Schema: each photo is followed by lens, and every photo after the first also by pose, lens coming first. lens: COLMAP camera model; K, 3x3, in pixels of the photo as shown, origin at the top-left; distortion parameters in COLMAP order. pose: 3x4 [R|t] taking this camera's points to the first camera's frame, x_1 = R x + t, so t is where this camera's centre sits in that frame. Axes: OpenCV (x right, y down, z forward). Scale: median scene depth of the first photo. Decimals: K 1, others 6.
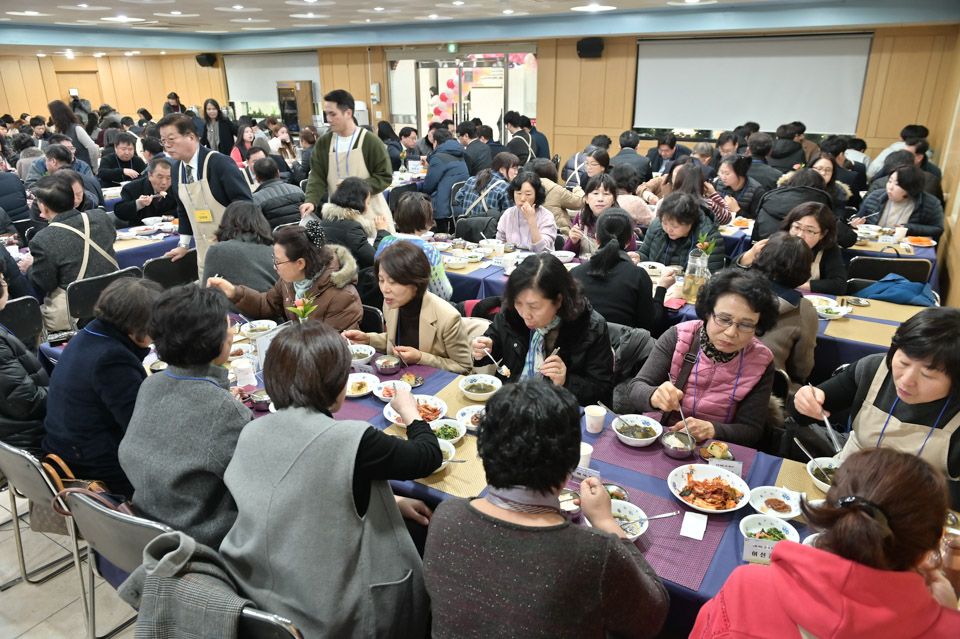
lens RADIAL K [[665.5, 0, 478.6], [0, 665.5, 321.0], [0, 0, 1]] dist [-0.007136, -0.002213]
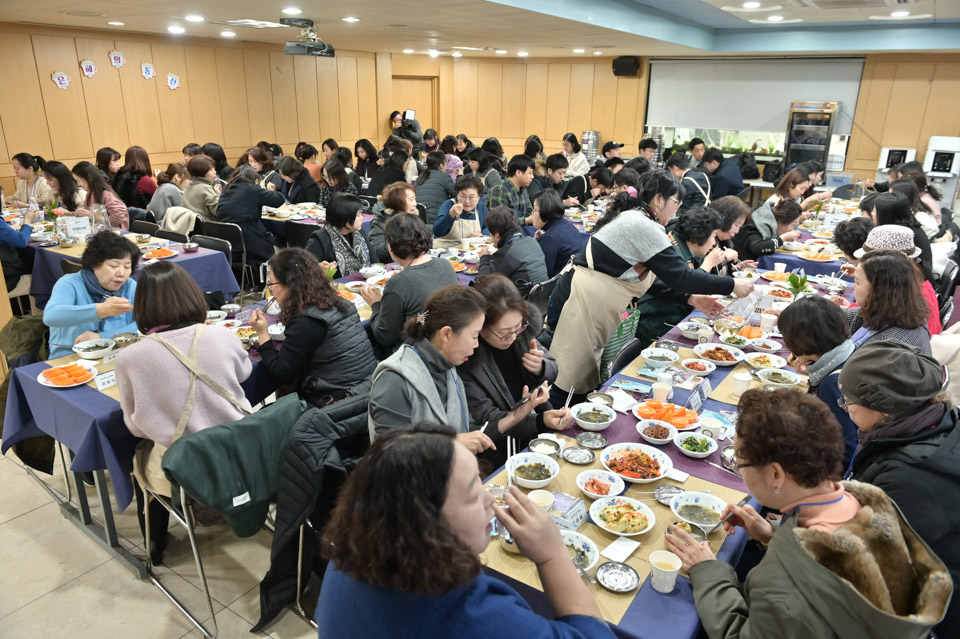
lens RADIAL K [[649.1, 0, 480.0], [0, 649.1, 319.5], [0, 0, 1]] dist [-0.004472, 0.002097]
pose [[0.999237, 0.035052, -0.017219, -1.923094], [-0.035352, 0.999223, -0.017403, -0.383291], [0.016595, 0.017999, 0.999700, 1.119756]]
